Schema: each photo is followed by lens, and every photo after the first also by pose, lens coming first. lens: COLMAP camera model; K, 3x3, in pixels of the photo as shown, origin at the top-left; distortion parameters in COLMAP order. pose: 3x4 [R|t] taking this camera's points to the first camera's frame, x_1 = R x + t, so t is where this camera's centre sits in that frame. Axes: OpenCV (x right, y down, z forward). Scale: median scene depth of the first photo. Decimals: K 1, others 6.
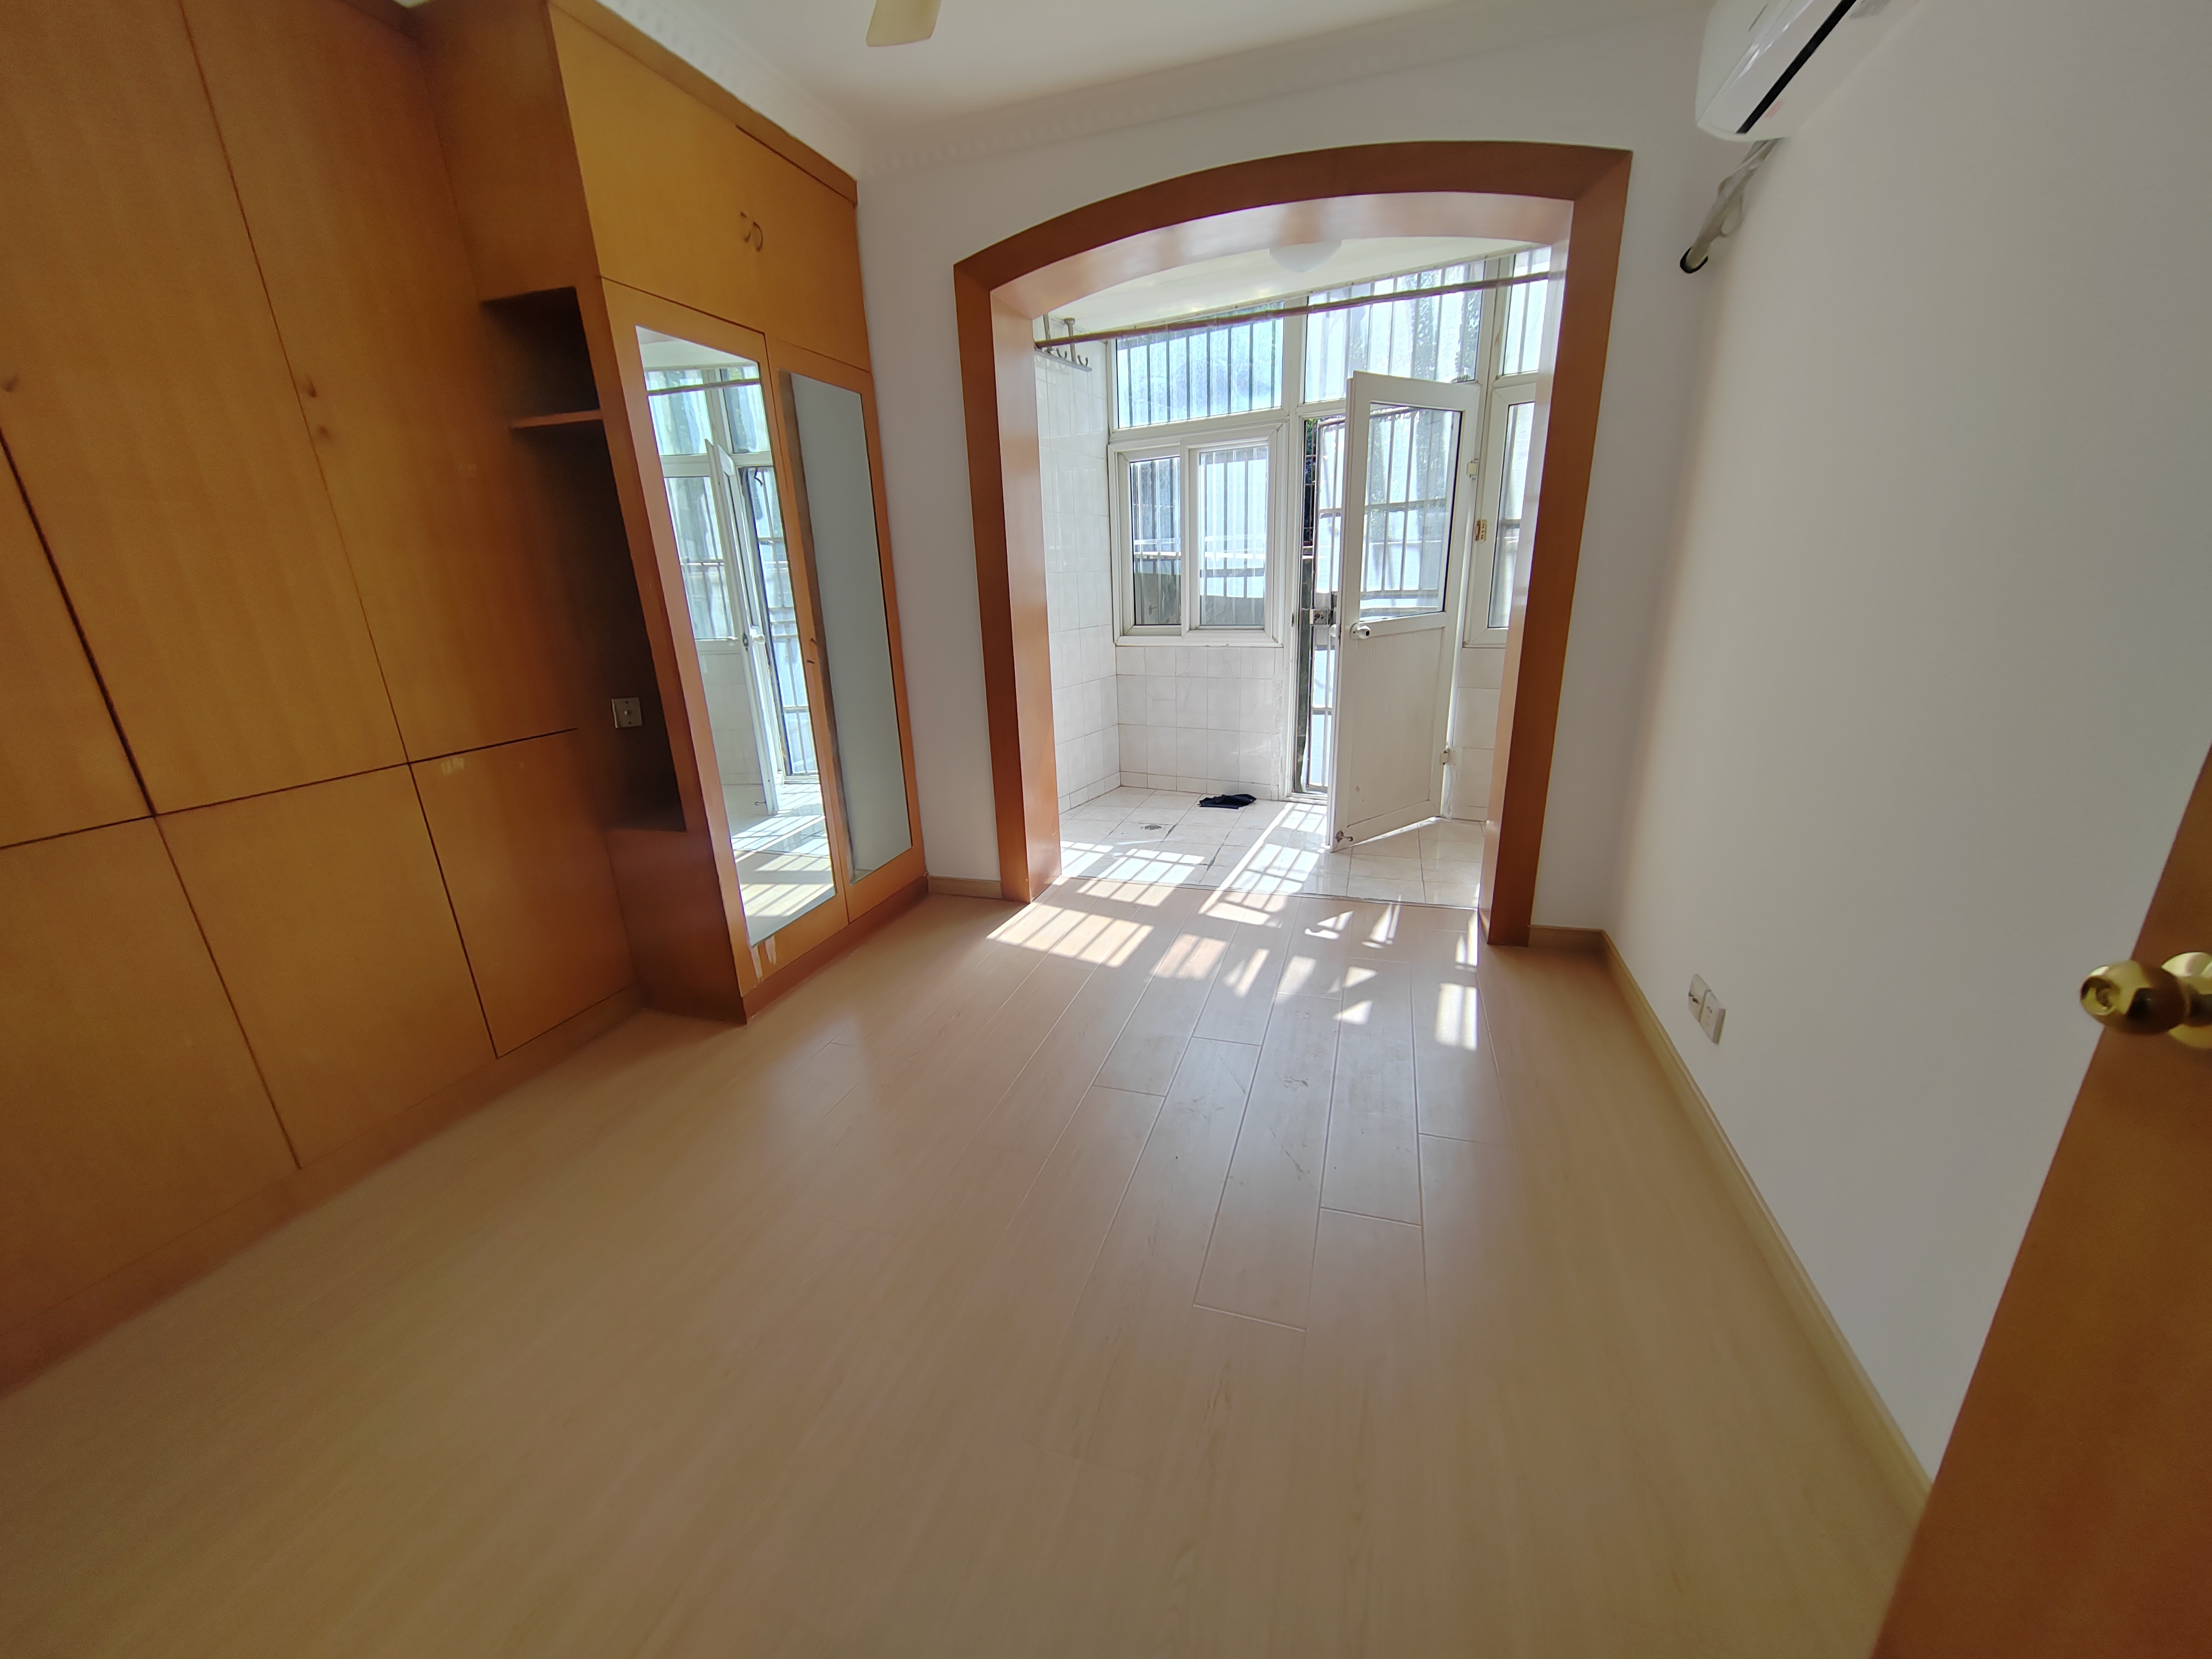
lens RADIAL K [[838.2, 0, 1108.9], [0, 838.2, 843.5], [0, 0, 1]] dist [0.000842, -0.000075]
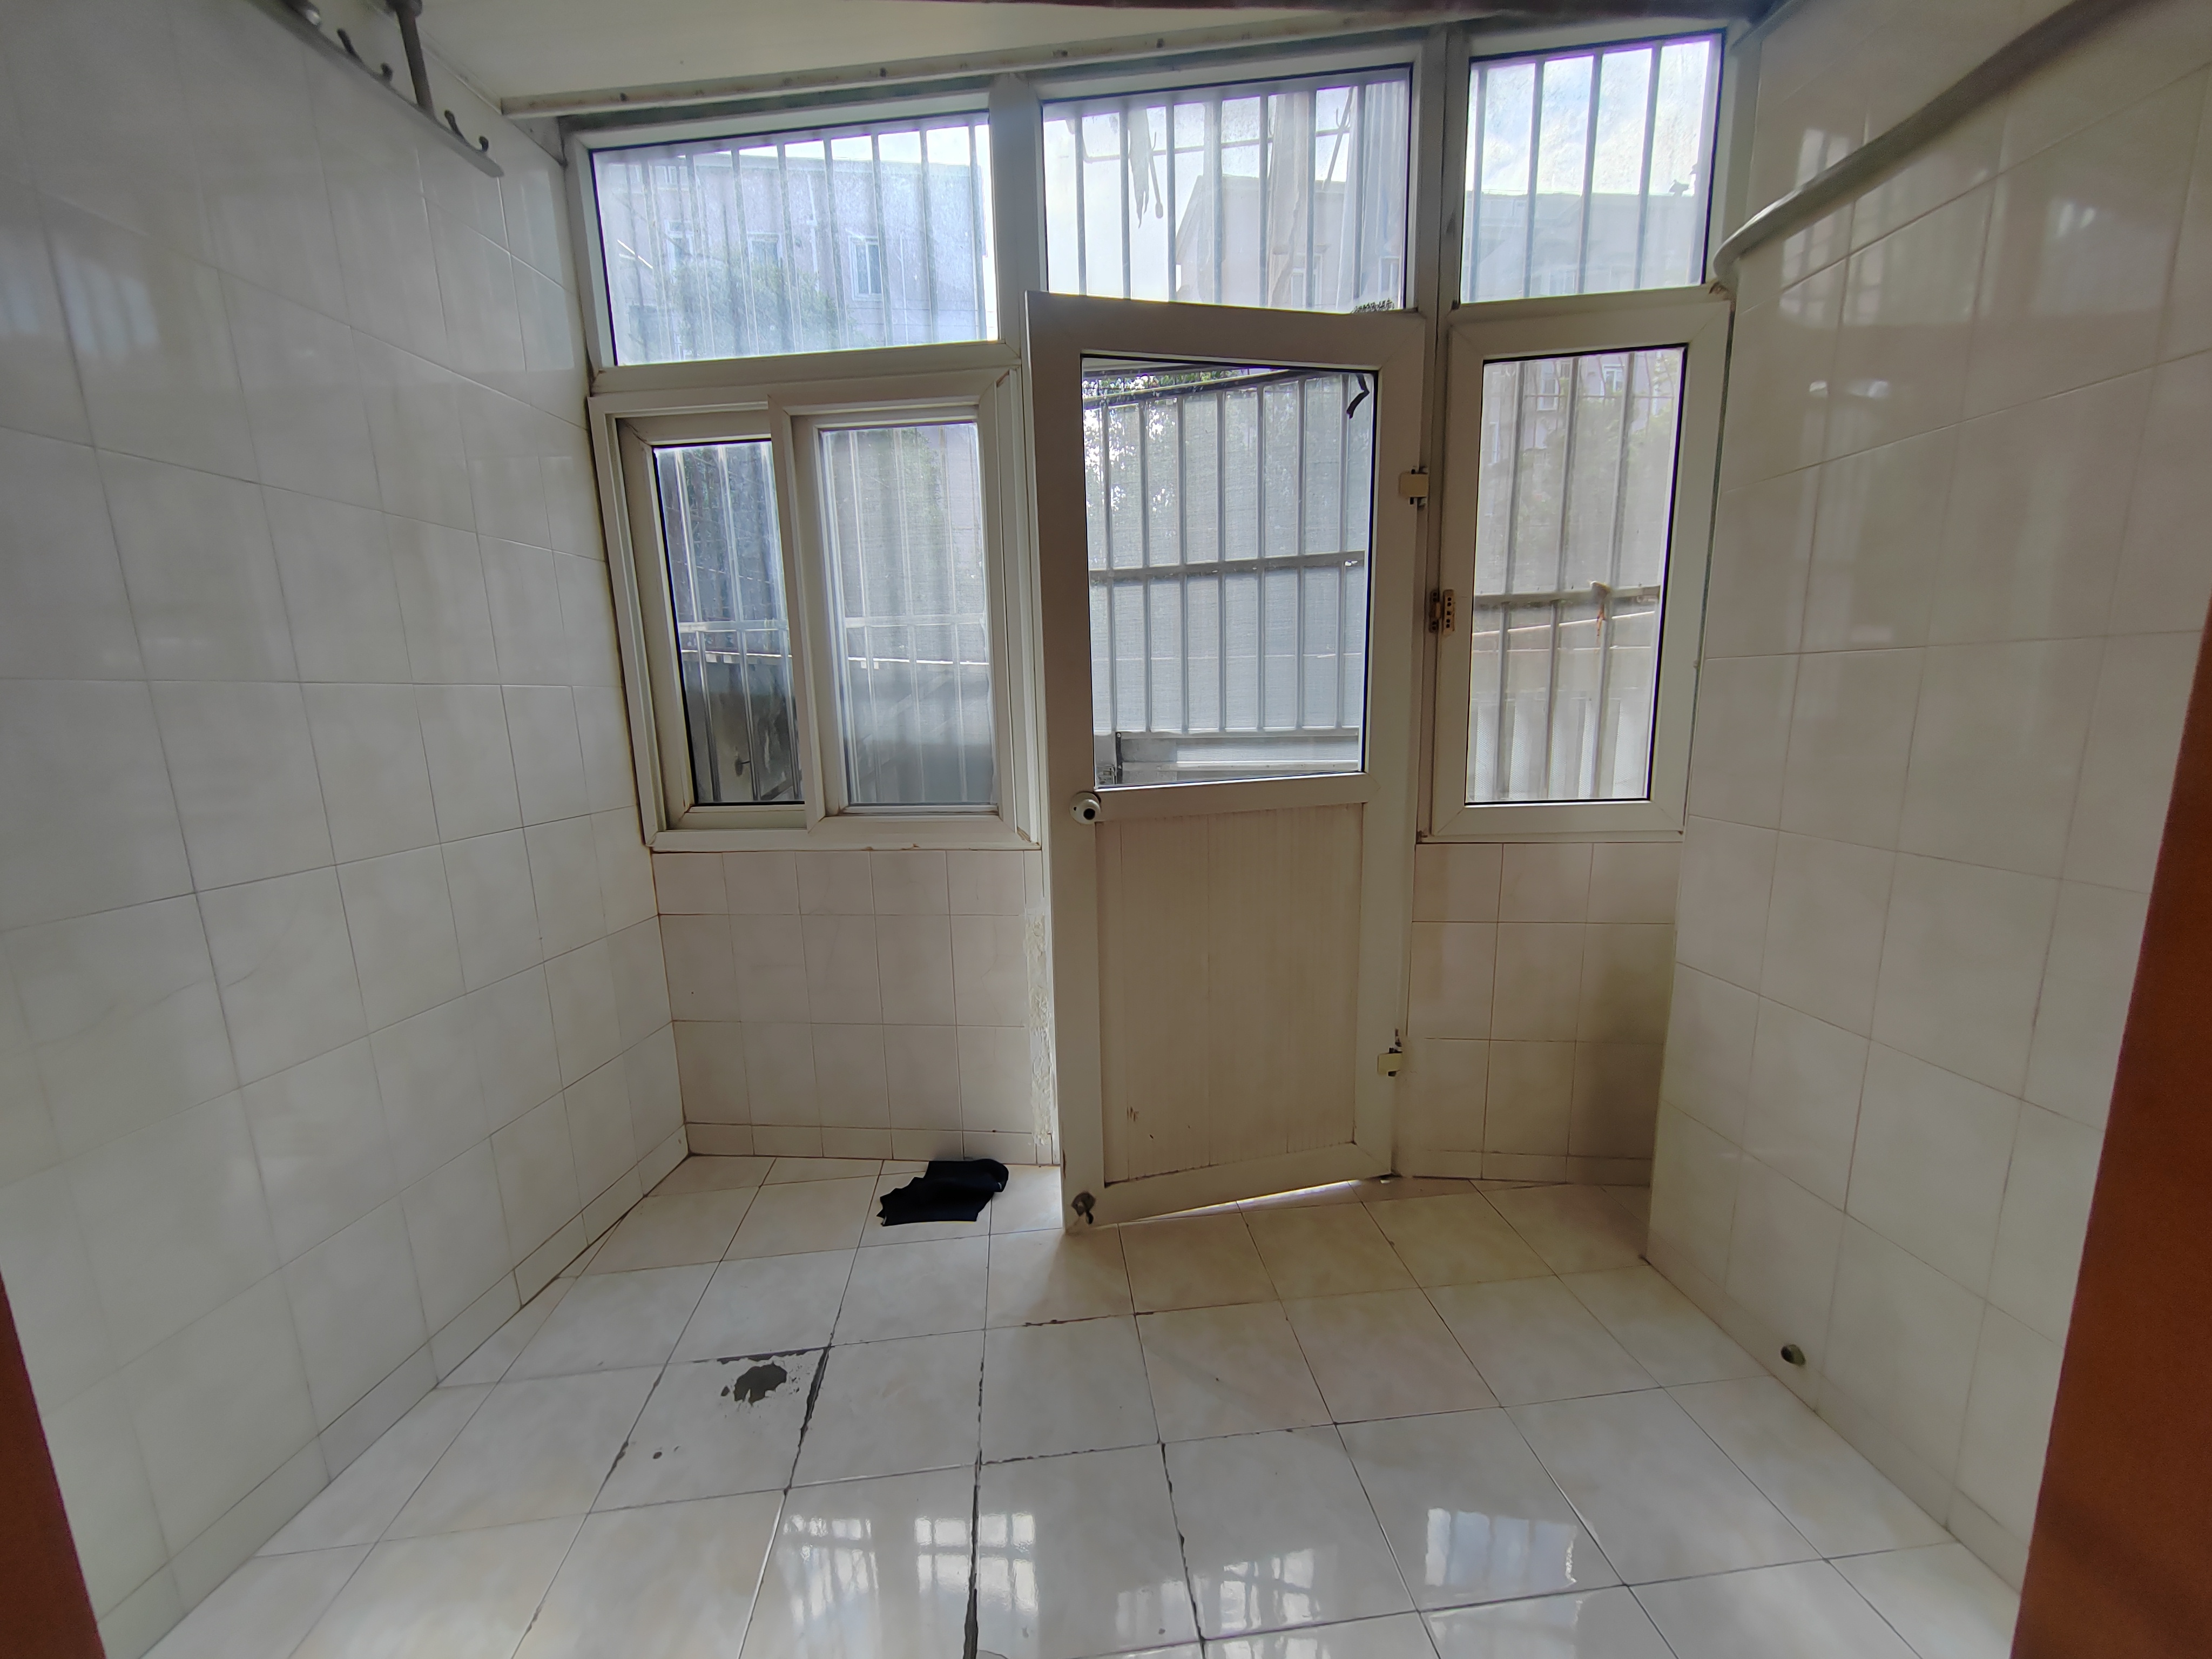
lens RADIAL K [[838.2, 0, 1108.9], [0, 838.2, 843.5], [0, 0, 1]] dist [0.000842, -0.000075]
pose [[0.912849, -0.059394, 0.403954, 0.054952], [0.119325, 0.984977, -0.124827, -0.173126], [-0.390472, 0.162150, 0.906222, 0.560104]]
